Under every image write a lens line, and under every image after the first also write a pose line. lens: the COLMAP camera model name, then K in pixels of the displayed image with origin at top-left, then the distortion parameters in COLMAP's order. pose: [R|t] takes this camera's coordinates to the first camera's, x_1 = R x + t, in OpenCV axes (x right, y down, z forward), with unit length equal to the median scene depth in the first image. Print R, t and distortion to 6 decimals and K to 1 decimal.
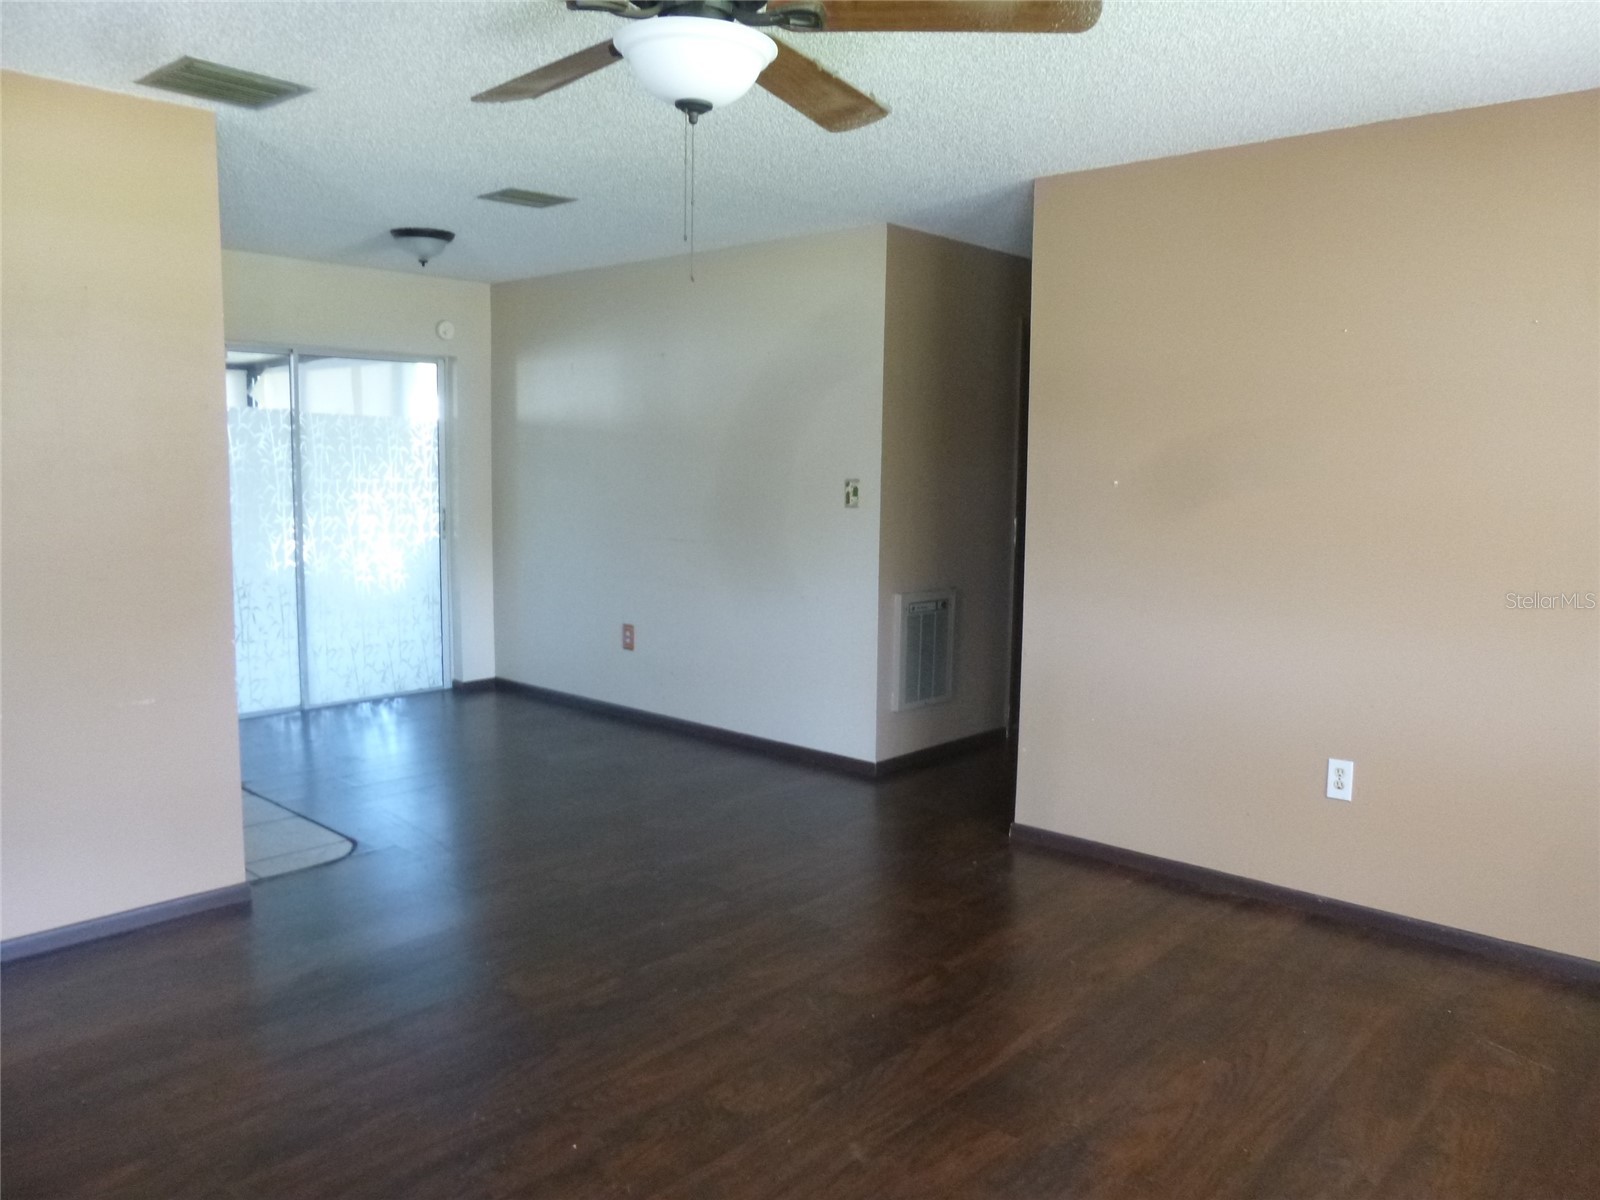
lens RADIAL K [[1205.7, 0, 796.1], [0, 1205.7, 609.9], [0, 0, 1]] dist [-0.072001, 0.064334]
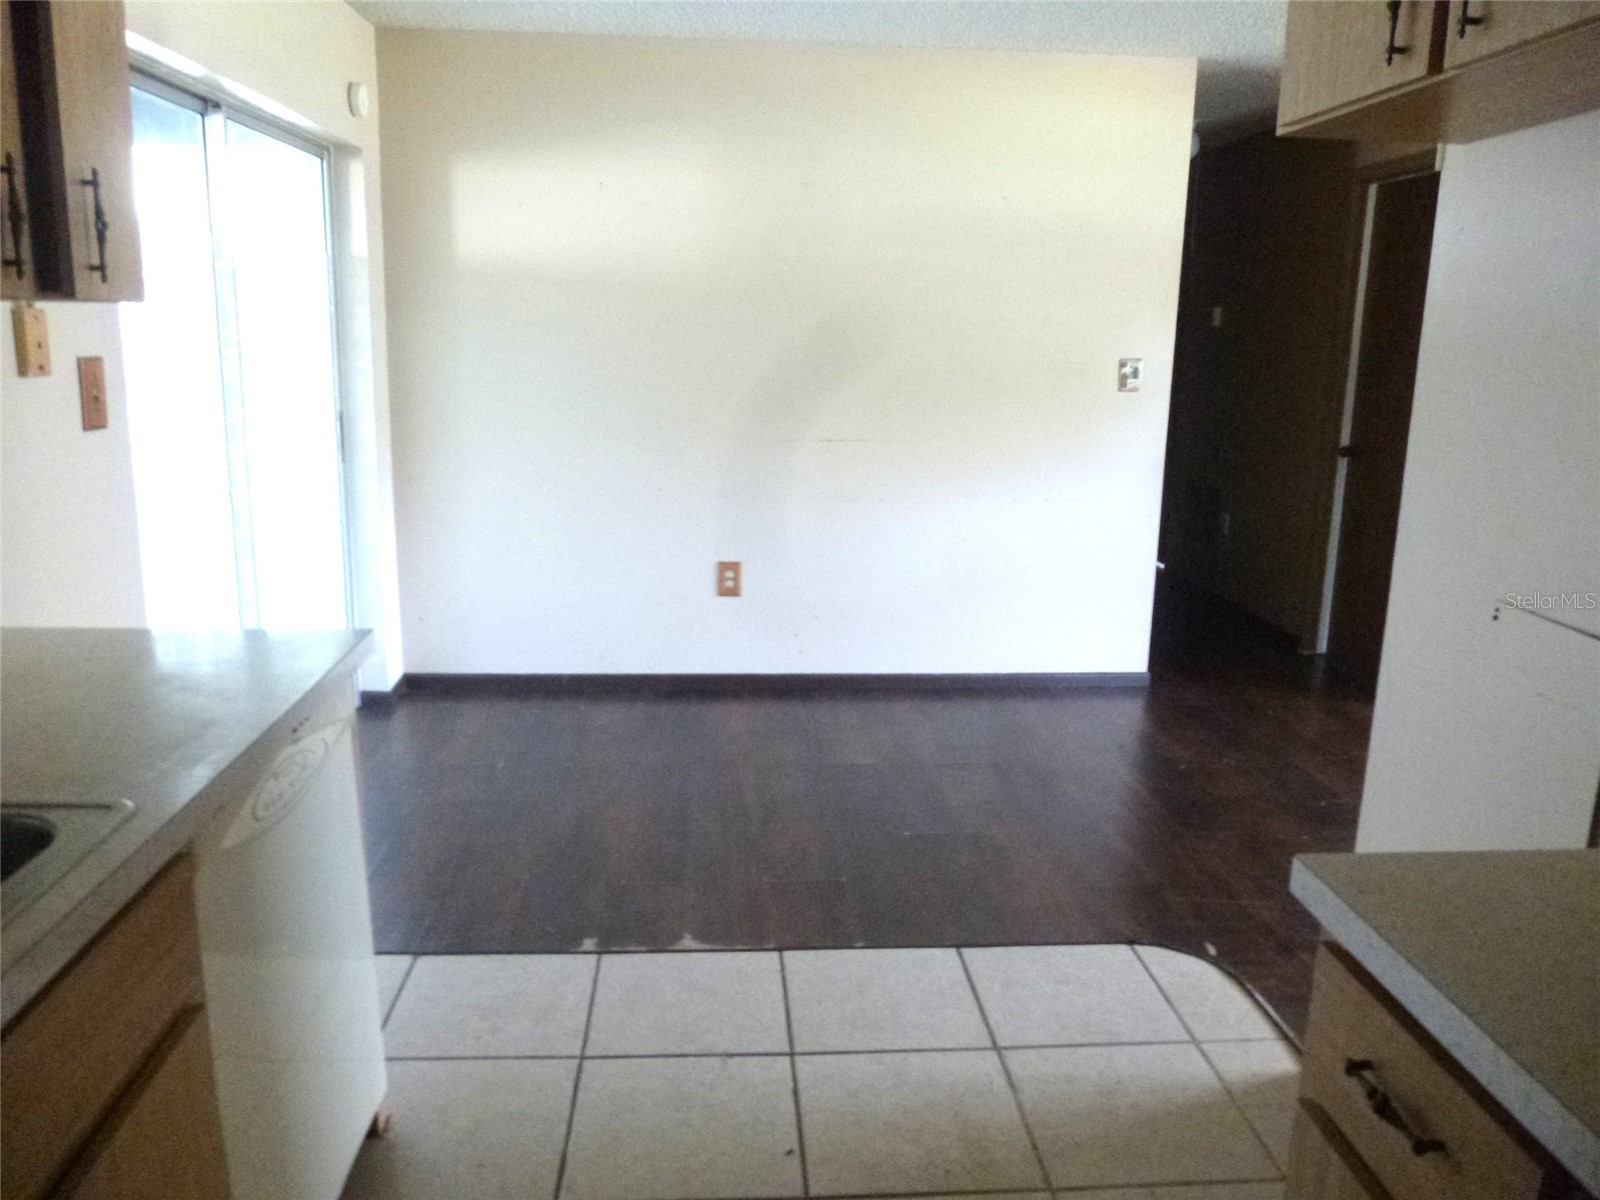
lens RADIAL K [[1205.7, 0, 796.1], [0, 1205.7, 609.9], [0, 0, 1]] dist [-0.072001, 0.064334]
pose [[0.691164, -0.163936, 0.703859, -0.587007], [0.077594, 0.985136, 0.153253, -0.062895], [-0.718520, -0.051308, 0.693611, 0.440163]]
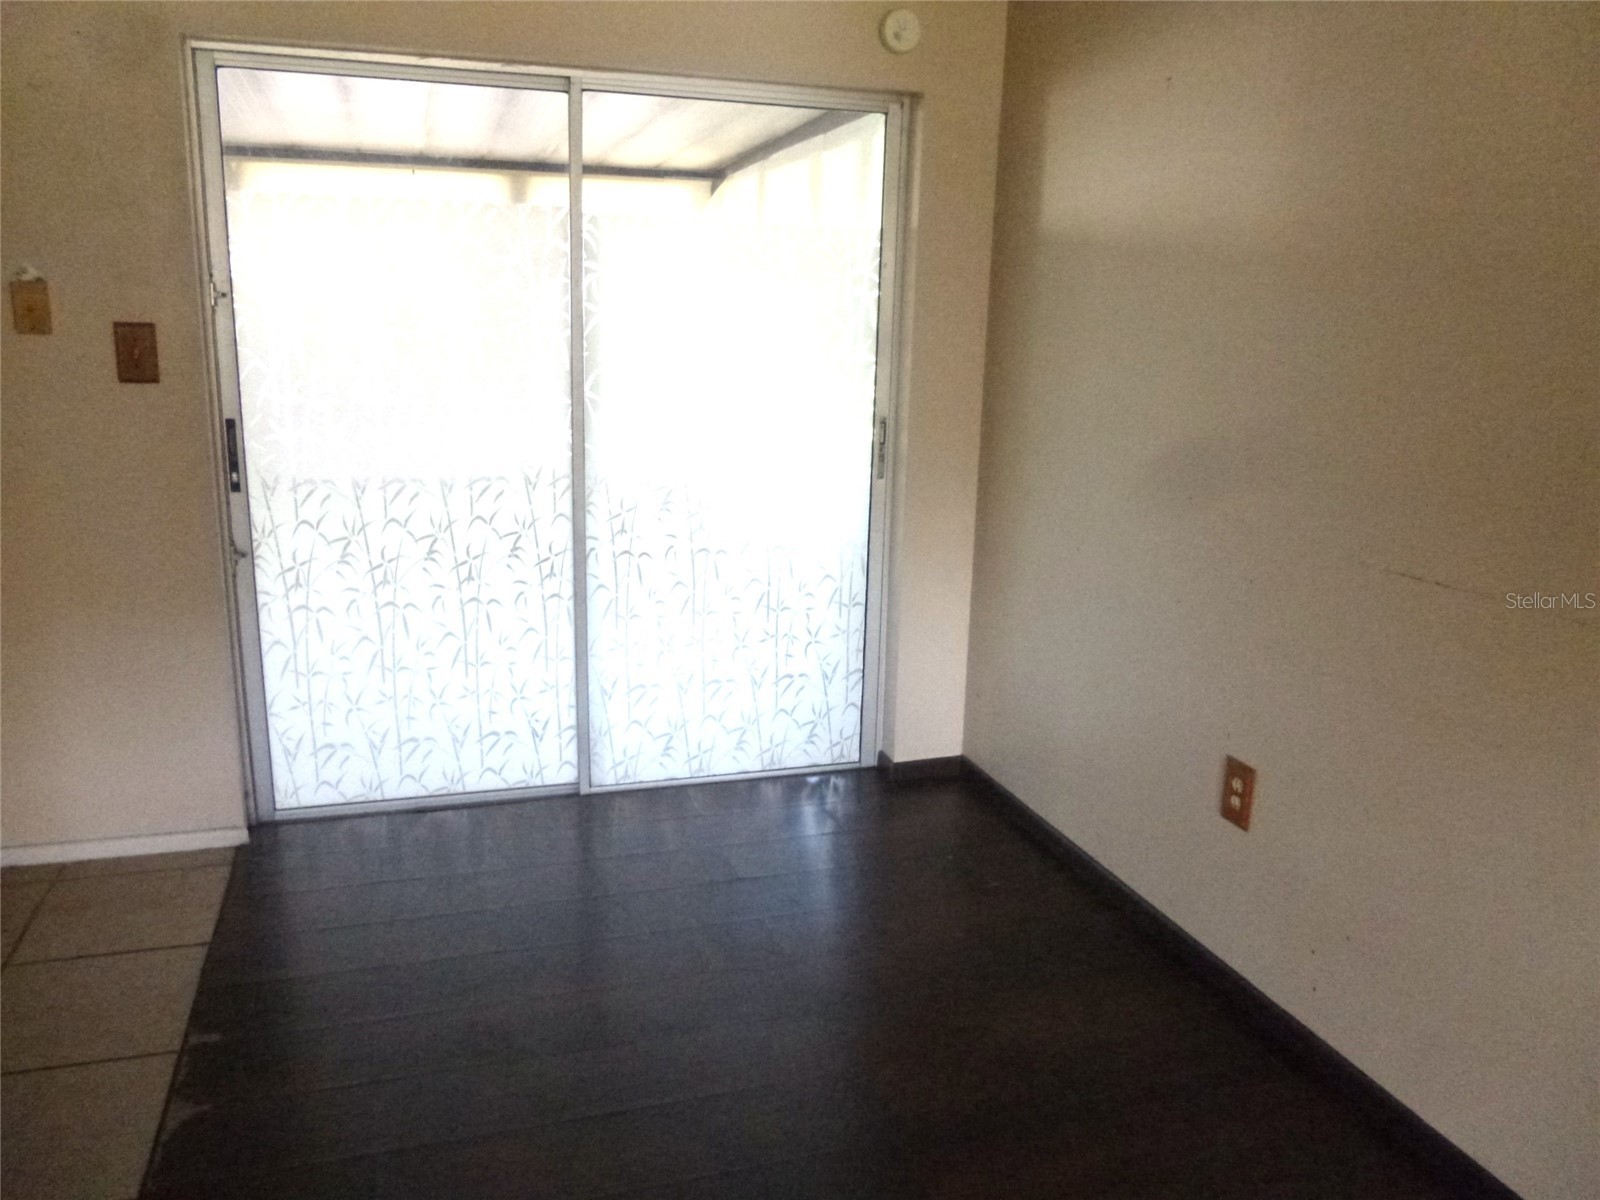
lens RADIAL K [[1205.7, 0, 796.1], [0, 1205.7, 609.9], [0, 0, 1]] dist [-0.072001, 0.064334]
pose [[0.869450, 0.128140, -0.477113, -0.082056], [-0.075630, 0.988915, 0.127775, -0.069373], [0.488198, -0.075009, 0.869504, 0.566273]]
